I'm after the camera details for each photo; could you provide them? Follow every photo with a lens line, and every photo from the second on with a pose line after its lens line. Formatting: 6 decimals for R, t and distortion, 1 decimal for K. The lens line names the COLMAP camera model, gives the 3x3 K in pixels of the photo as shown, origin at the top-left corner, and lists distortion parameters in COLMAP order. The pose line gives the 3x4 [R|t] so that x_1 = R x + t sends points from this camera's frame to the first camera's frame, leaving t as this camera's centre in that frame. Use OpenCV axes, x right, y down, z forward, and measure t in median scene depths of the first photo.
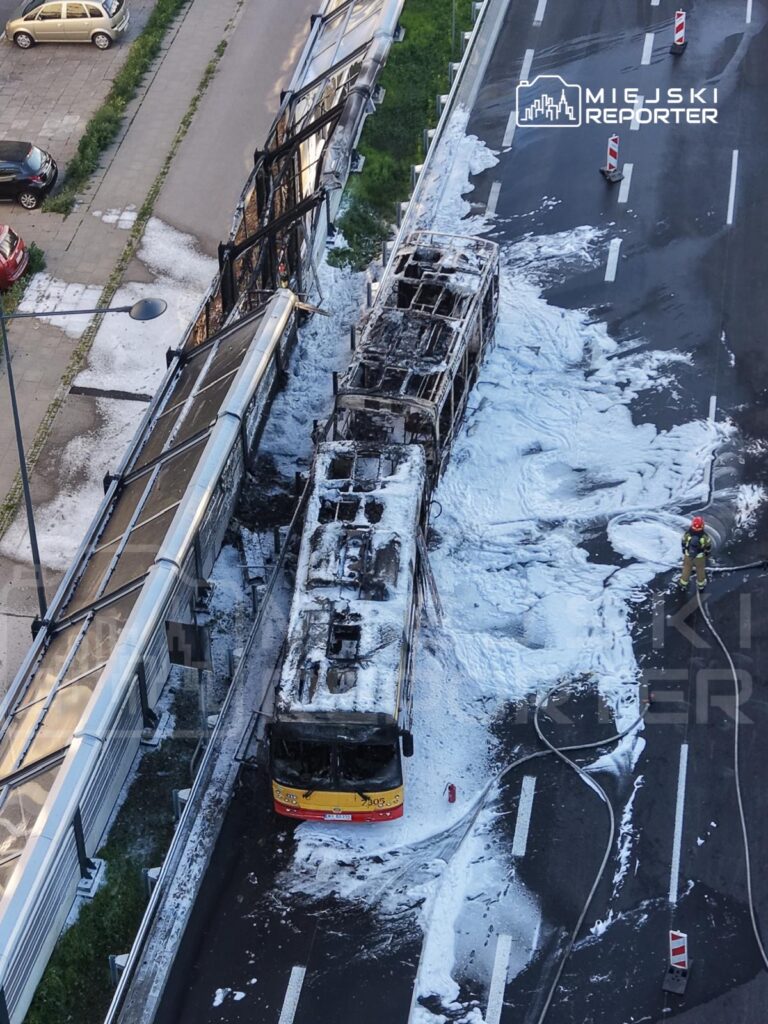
lens RADIAL K [[2031.0, 0, 384.0], [0, 2031.0, 512.0], [0, 0, 1]] dist [0.232825, -0.513283]
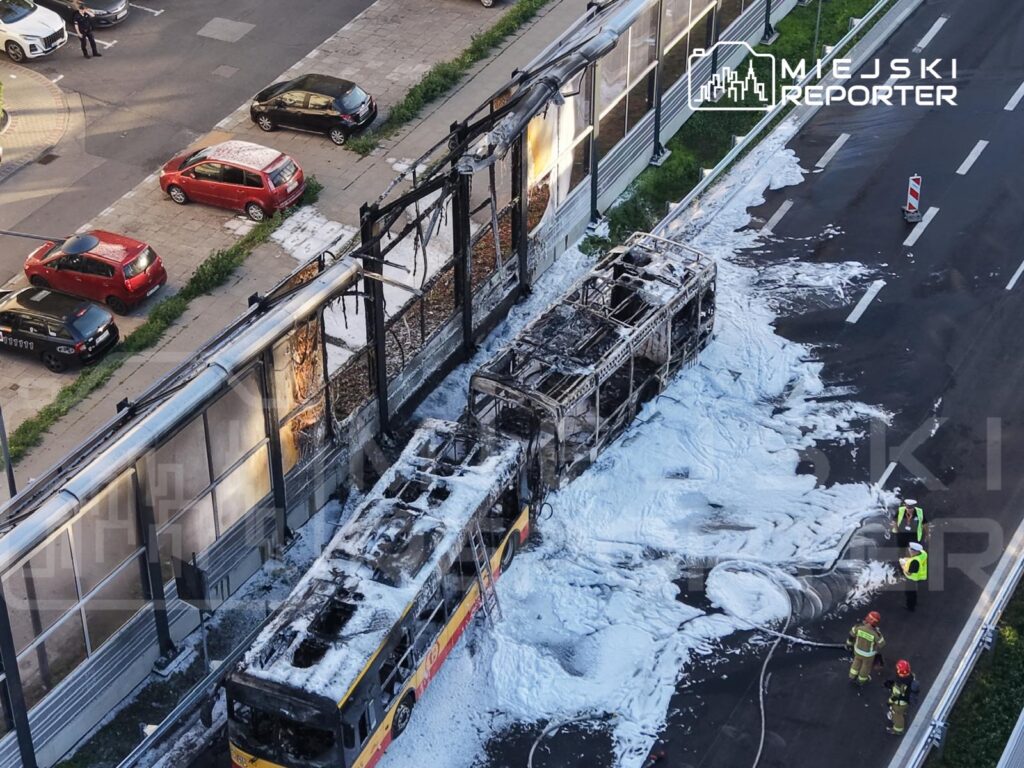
lens RADIAL K [[2031.0, 0, 512.0], [0, 2031.0, 384.0], [0, 0, 1]] dist [0.232825, -0.513283]
pose [[0.942555, 0.205958, -0.263005, 0.249959], [-0.217020, 0.976075, -0.013395, -0.043706], [0.253954, 0.069703, 0.964702, 0.051804]]
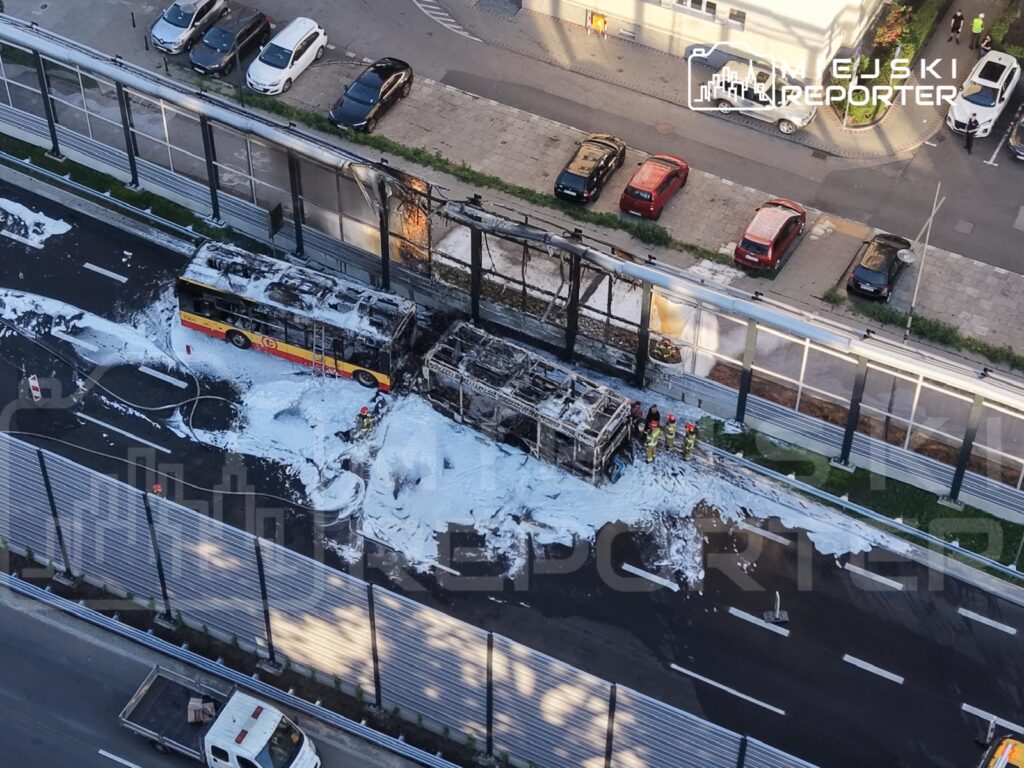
lens RADIAL K [[2031.0, 0, 512.0], [0, 2031.0, 384.0], [0, 0, 1]] dist [0.232825, -0.513283]
pose [[-0.312677, 0.703514, -0.638202, 0.998483], [-0.605377, 0.370154, 0.704630, -1.166358], [0.731950, 0.606674, 0.310153, 0.551926]]
